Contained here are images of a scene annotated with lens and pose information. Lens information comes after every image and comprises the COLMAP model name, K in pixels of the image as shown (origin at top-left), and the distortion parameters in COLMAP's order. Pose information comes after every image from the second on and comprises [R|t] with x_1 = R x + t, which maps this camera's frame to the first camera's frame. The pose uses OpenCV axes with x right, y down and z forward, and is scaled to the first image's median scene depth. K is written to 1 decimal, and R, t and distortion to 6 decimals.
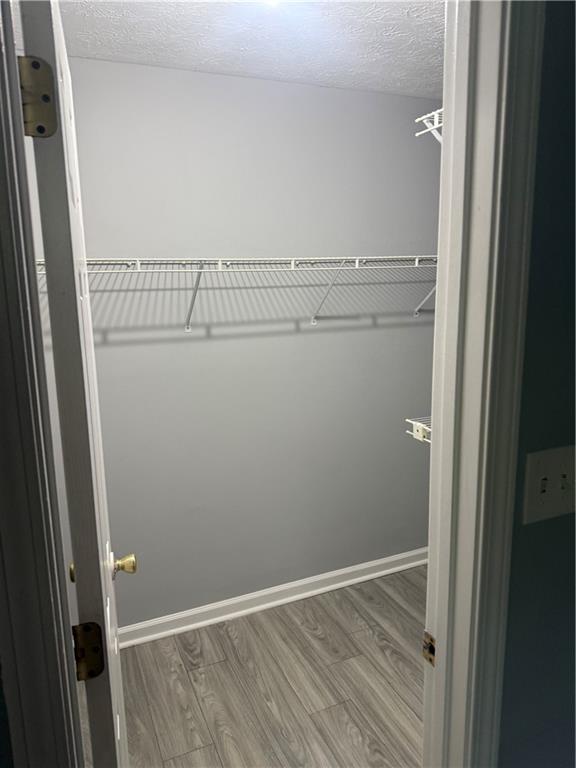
lens RADIAL K [[535.5, 0, 292.3], [0, 535.5, 385.4], [0, 0, 1]] dist [0.118835, -0.194427]
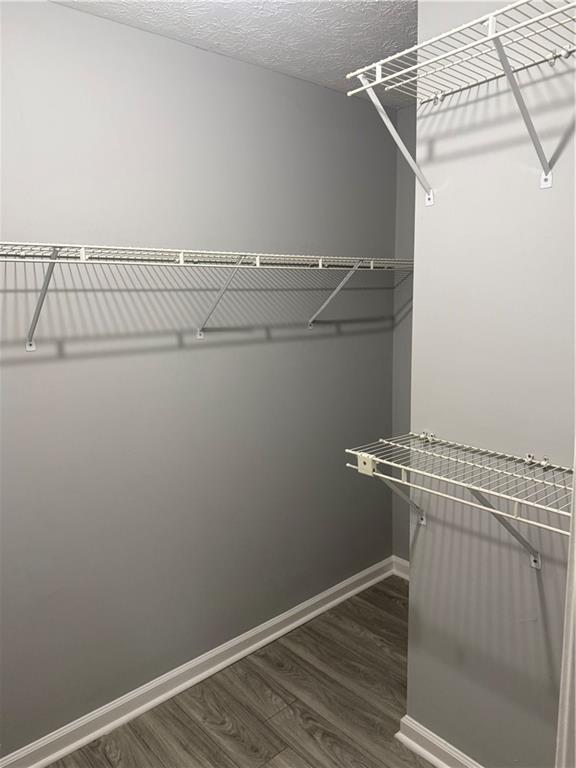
lens RADIAL K [[542.5, 0, 288.1], [0, 542.5, 389.3], [0, 0, 1]] dist [0.064836, -0.069606]
pose [[0.955178, -0.045345, 0.292537, -0.079217], [0.055987, 0.998036, -0.028104, -0.006756], [-0.290688, 0.043222, 0.955841, 0.192176]]
